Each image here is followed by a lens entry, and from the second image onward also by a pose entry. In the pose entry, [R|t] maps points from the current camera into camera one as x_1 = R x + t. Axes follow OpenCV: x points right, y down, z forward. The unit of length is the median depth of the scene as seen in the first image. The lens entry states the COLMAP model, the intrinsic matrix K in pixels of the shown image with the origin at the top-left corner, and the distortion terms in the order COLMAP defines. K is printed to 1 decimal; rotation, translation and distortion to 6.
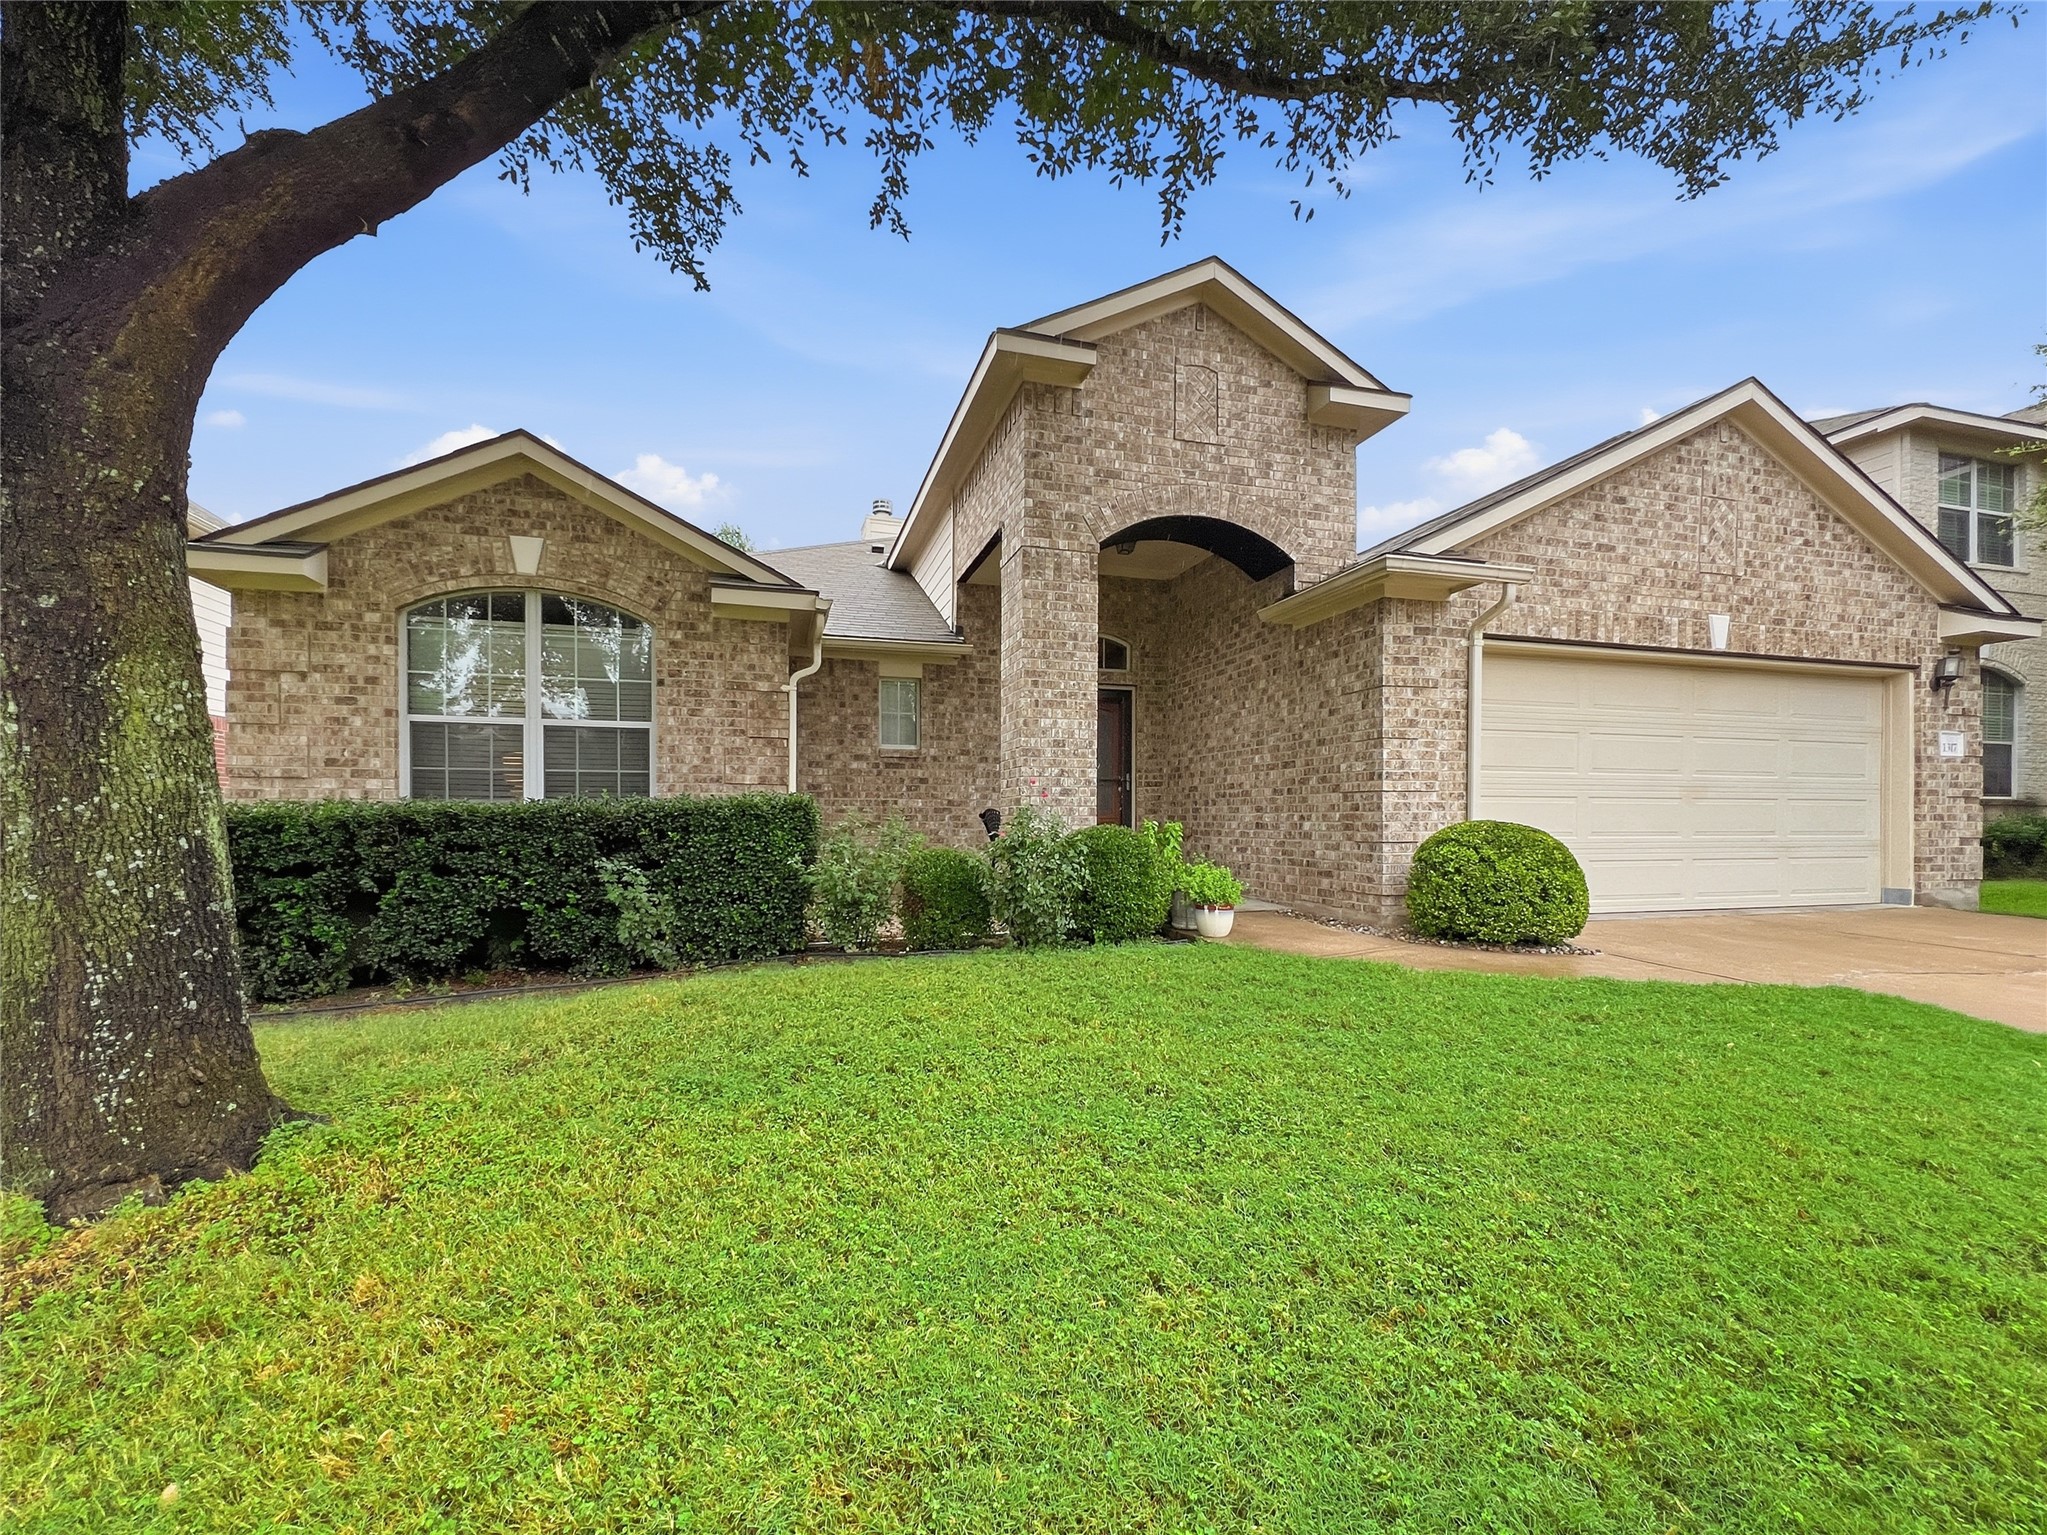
lens RADIAL K [[869.5, 0, 1025.3], [0, 869.5, 786.8], [0, 0, 1]] dist [-0.000142, 0.000898]
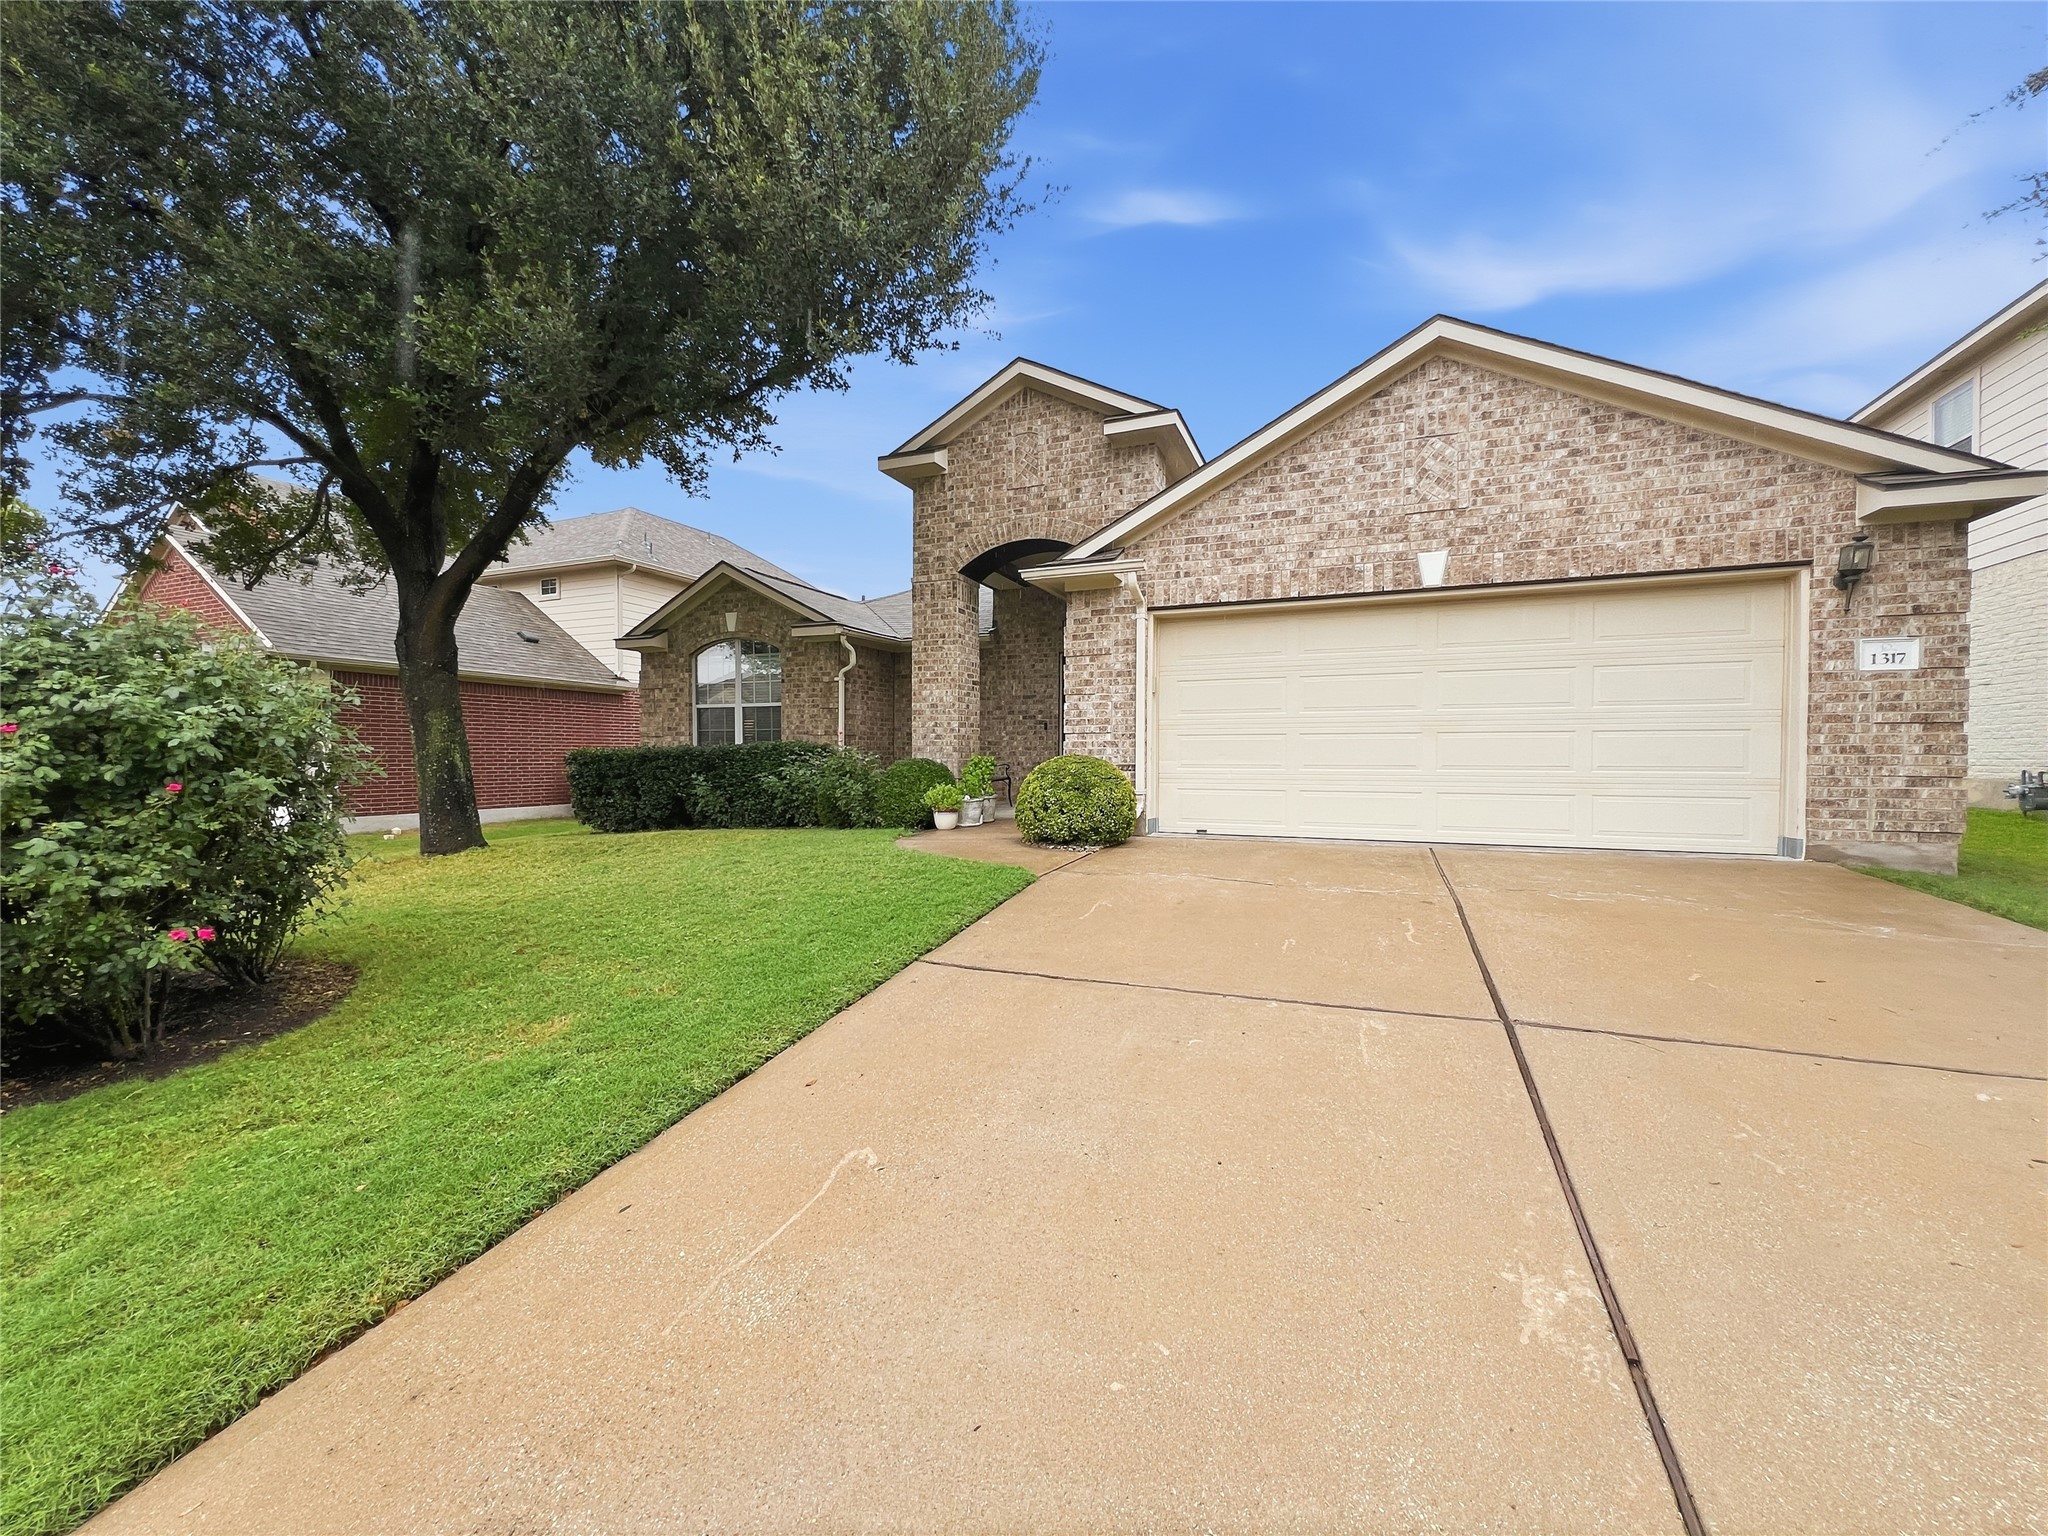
lens RADIAL K [[827.7, 0, 1021.6], [0, 827.7, 722.9], [0, 0, 1]] dist [0.000001, -0.000035]
pose [[0.778944, -0.025651, -0.626569, 1.045787], [0.025480, 0.999633, -0.009247, -0.001265], [0.626576, -0.008762, 0.779311, -0.055720]]
